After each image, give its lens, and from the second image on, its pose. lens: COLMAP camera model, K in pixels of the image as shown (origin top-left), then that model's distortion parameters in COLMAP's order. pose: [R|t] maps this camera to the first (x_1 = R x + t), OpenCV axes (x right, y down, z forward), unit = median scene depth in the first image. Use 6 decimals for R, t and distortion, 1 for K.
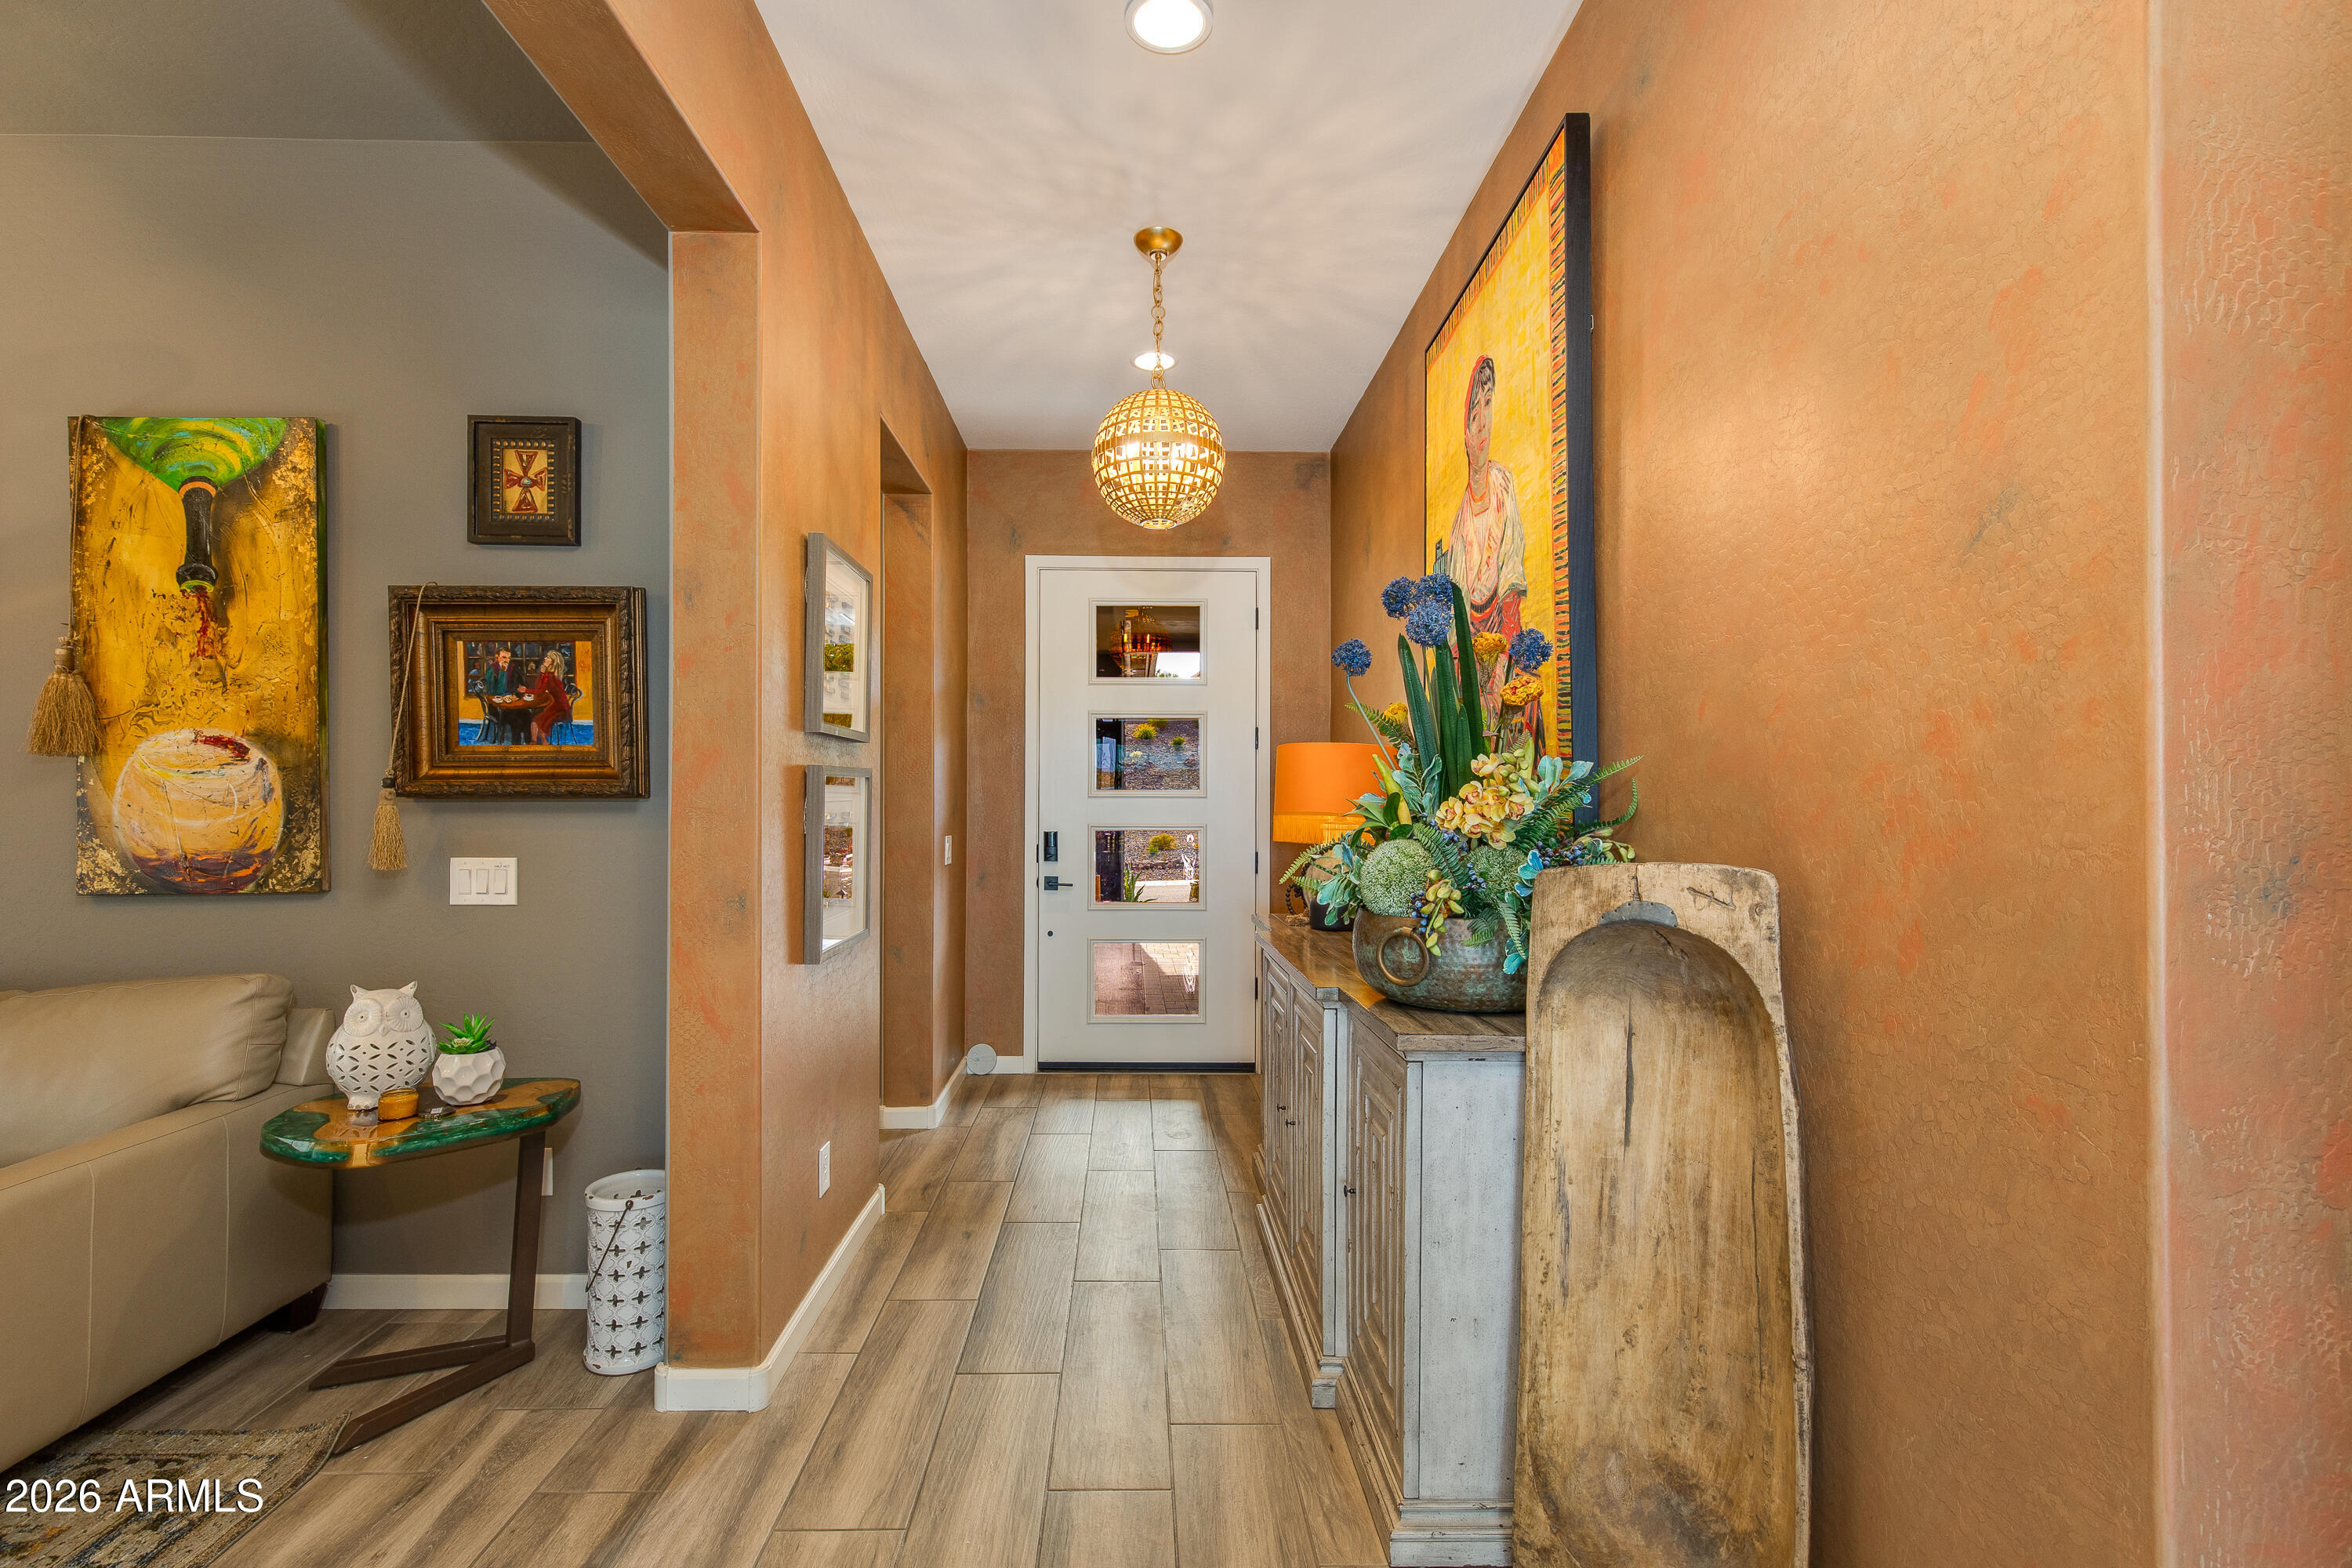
lens RADIAL K [[1073.2, 0, 1166.6], [0, 1073.2, 797.1], [0, 0, 1]] dist [0.002707, 0.000199]
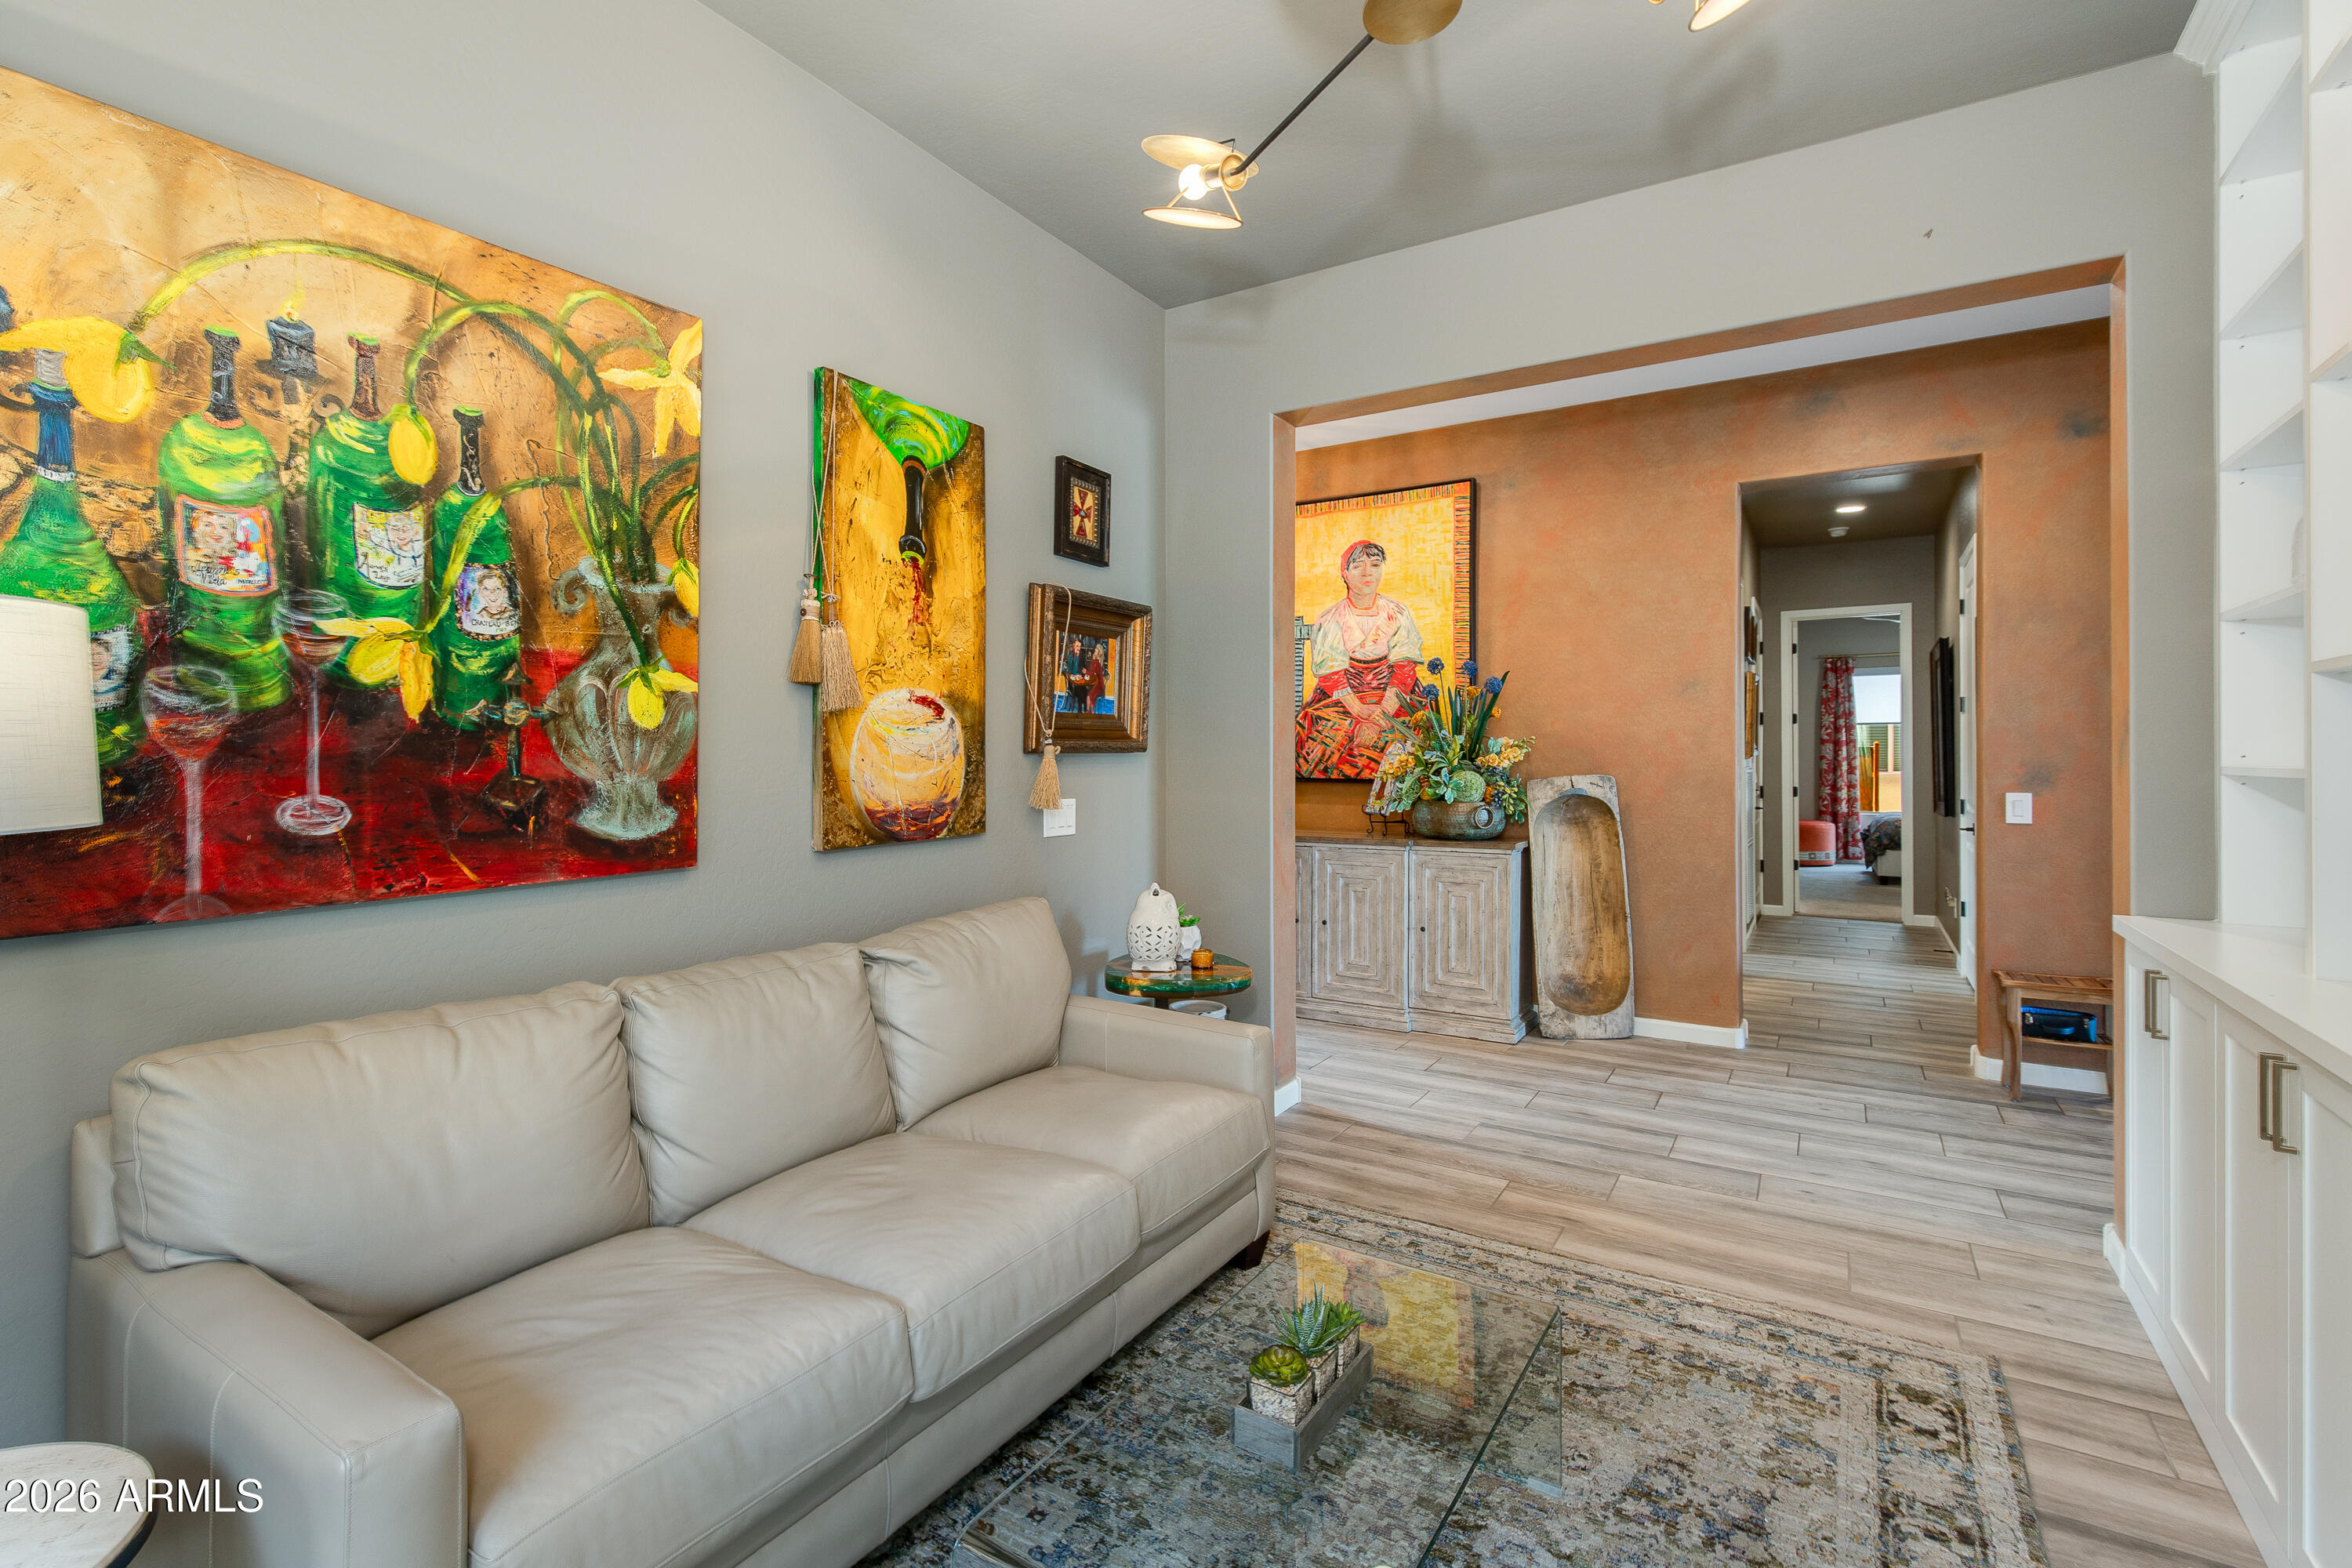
lens RADIAL K [[1073.2, 0, 1177.3], [0, 1073.2, 763.7], [0, 0, 1]] dist [0.002707, 0.000199]
pose [[0.537996, -0.007825, 0.842911, -1.668850], [-0.003220, 0.999931, 0.011337, -0.001317], [-0.842941, -0.008814, 0.537934, 0.192528]]
